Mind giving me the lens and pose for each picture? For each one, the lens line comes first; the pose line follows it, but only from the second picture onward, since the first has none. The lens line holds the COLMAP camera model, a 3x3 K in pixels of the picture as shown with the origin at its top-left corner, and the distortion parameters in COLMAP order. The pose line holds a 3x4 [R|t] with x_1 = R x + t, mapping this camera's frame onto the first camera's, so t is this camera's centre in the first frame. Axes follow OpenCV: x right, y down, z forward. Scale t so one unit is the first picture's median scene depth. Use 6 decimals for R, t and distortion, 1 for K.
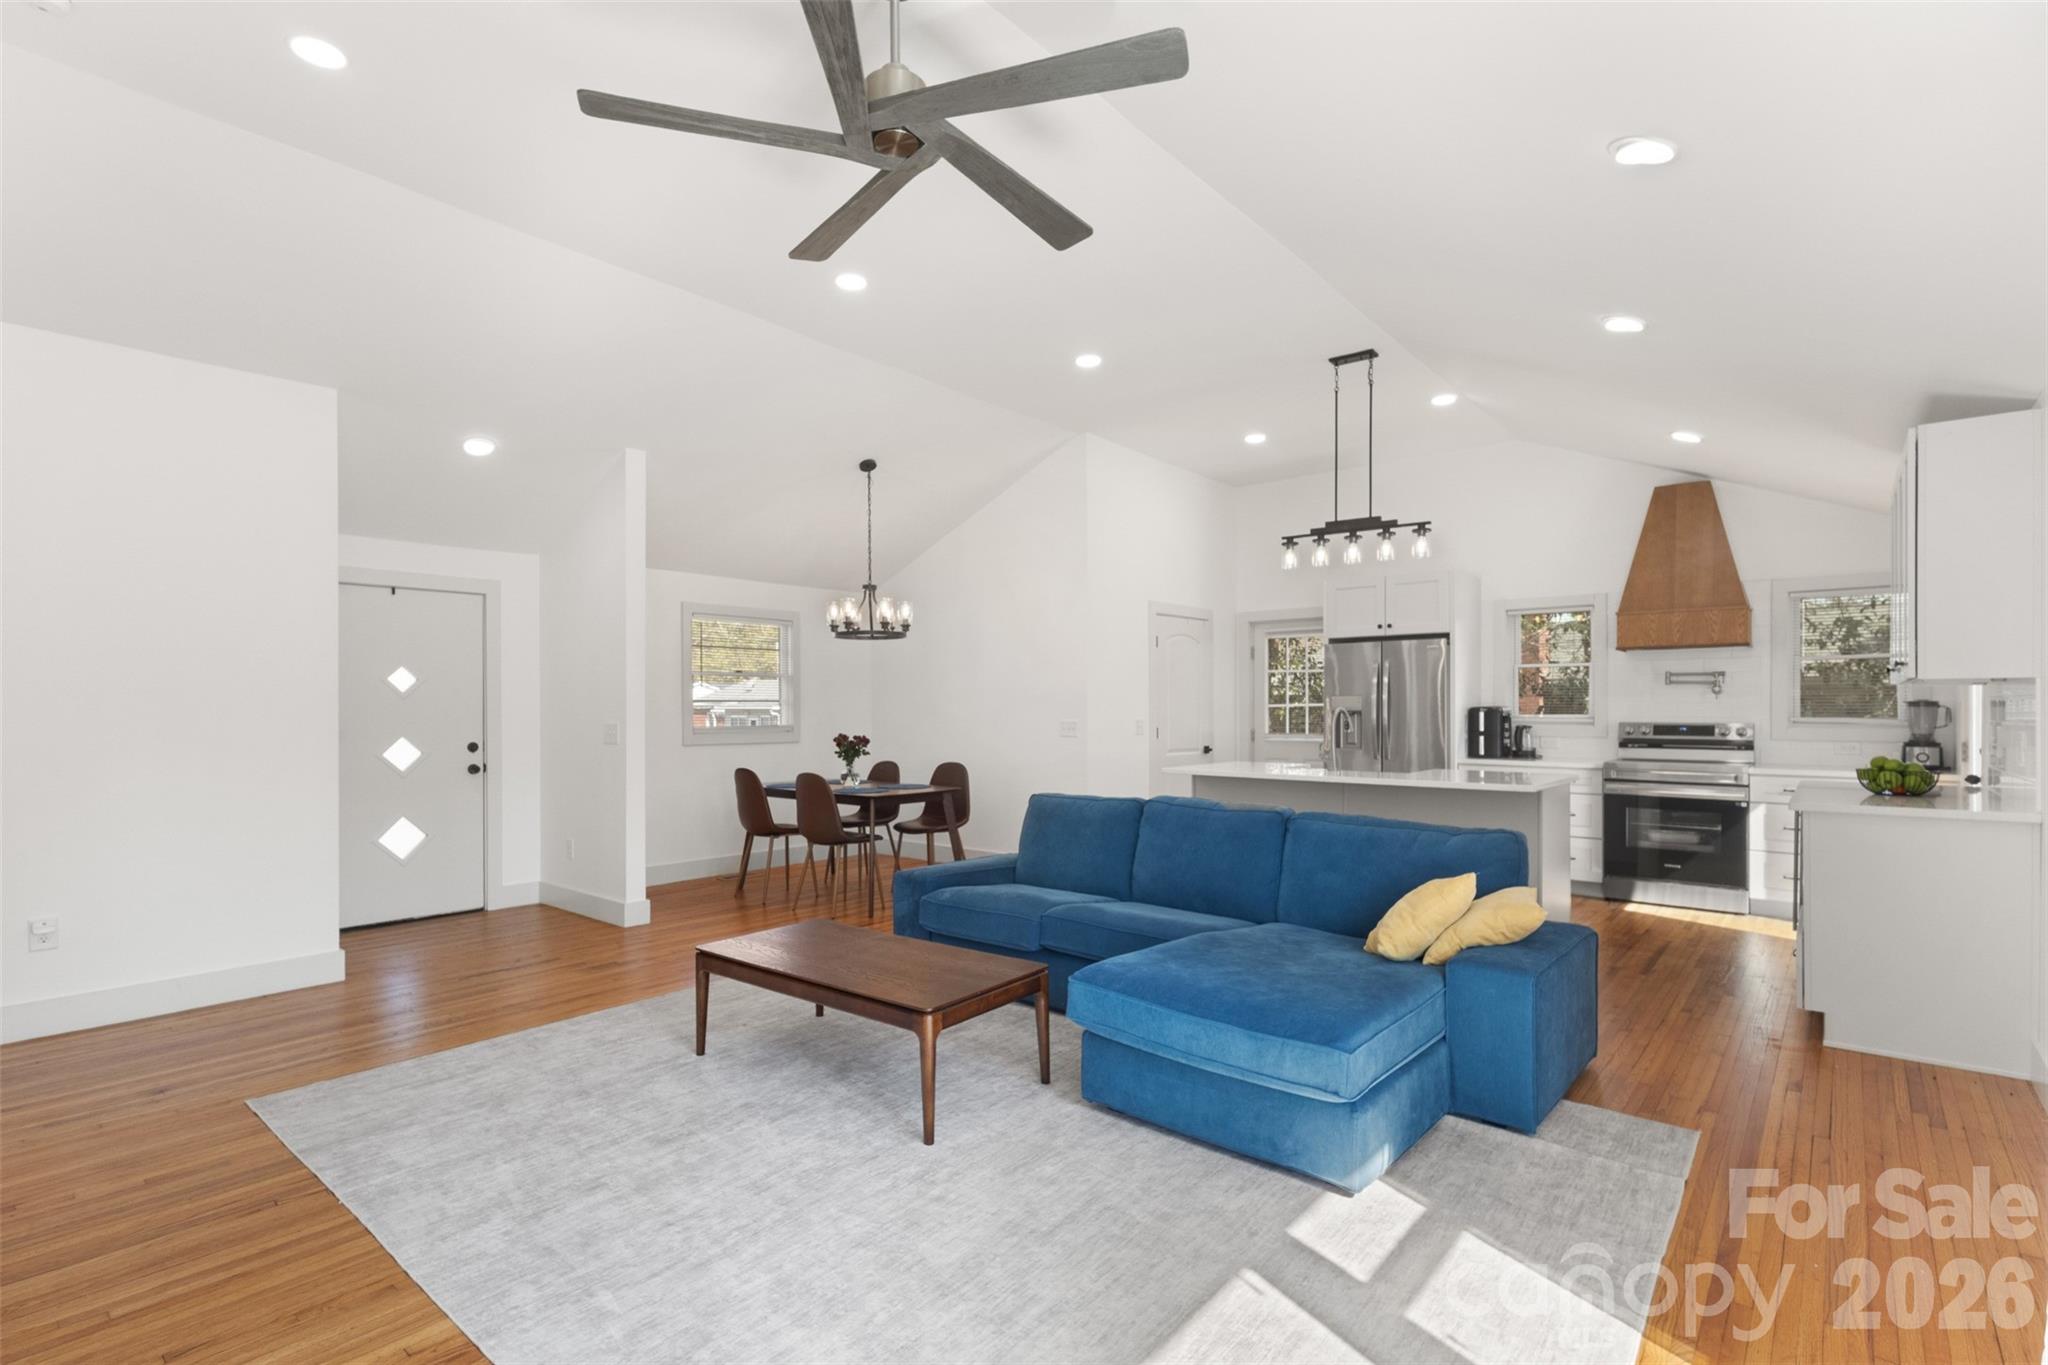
lens RADIAL K [[968.1, 0, 1016.4], [0, 968.1, 707.4], [0, 0, 1]] dist [0.009950, 0.001217]
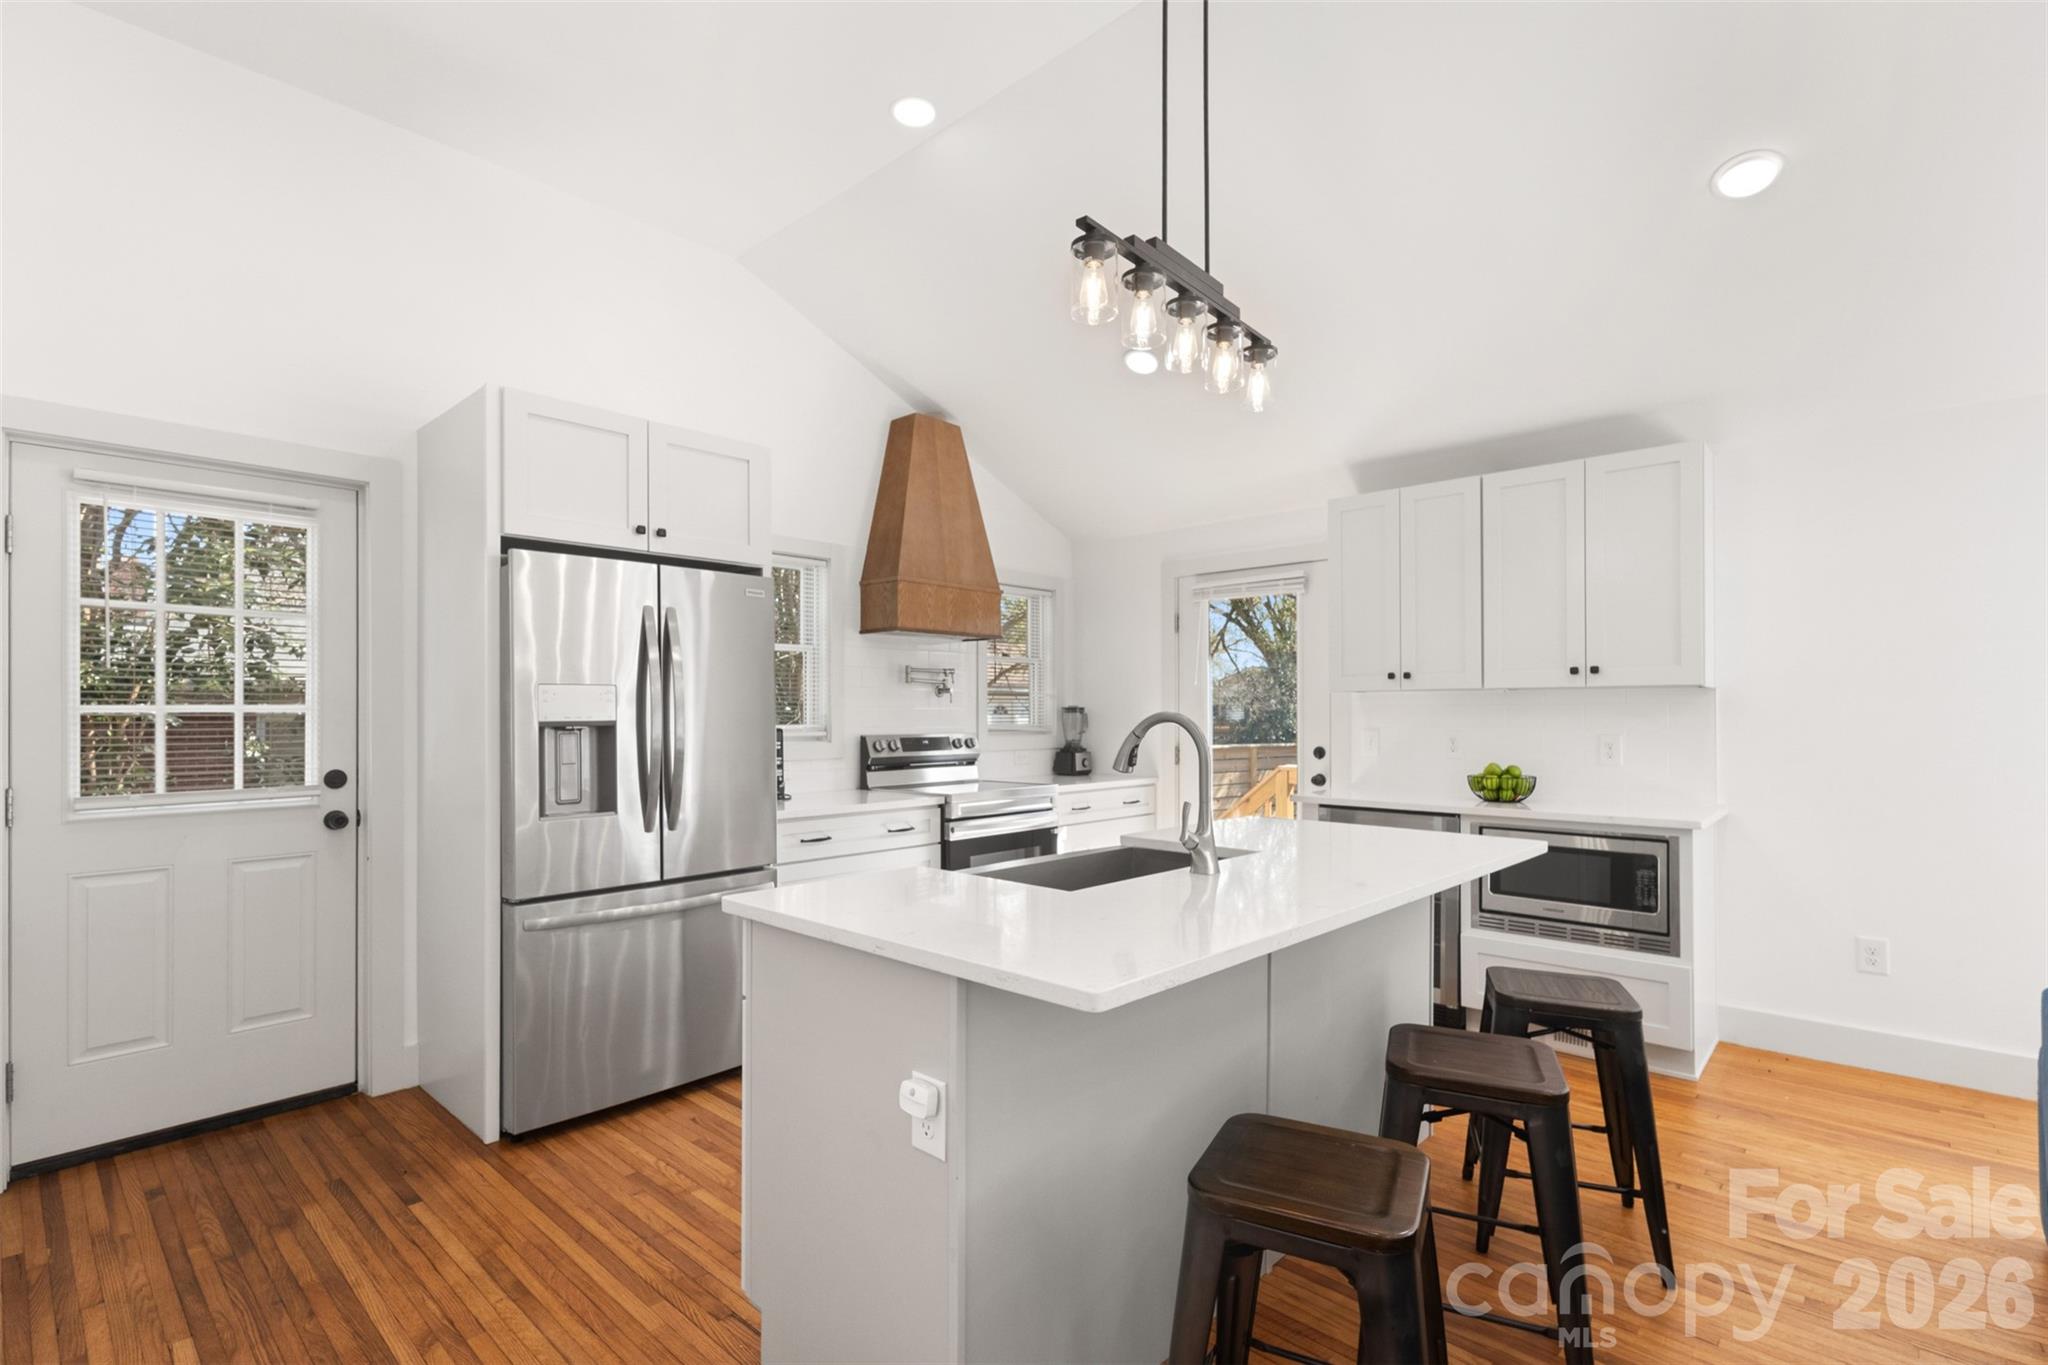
lens RADIAL K [[954.6, 0, 1020.7], [0, 954.6, 707.4], [0, 0, 1]] dist [0.005273, 0.000707]
pose [[0.037373, 0.006894, 0.999278, -0.057817], [0.001146, 0.999975, -0.006942, 0.000332], [-0.999301, 0.001404, 0.037365, 0.906235]]
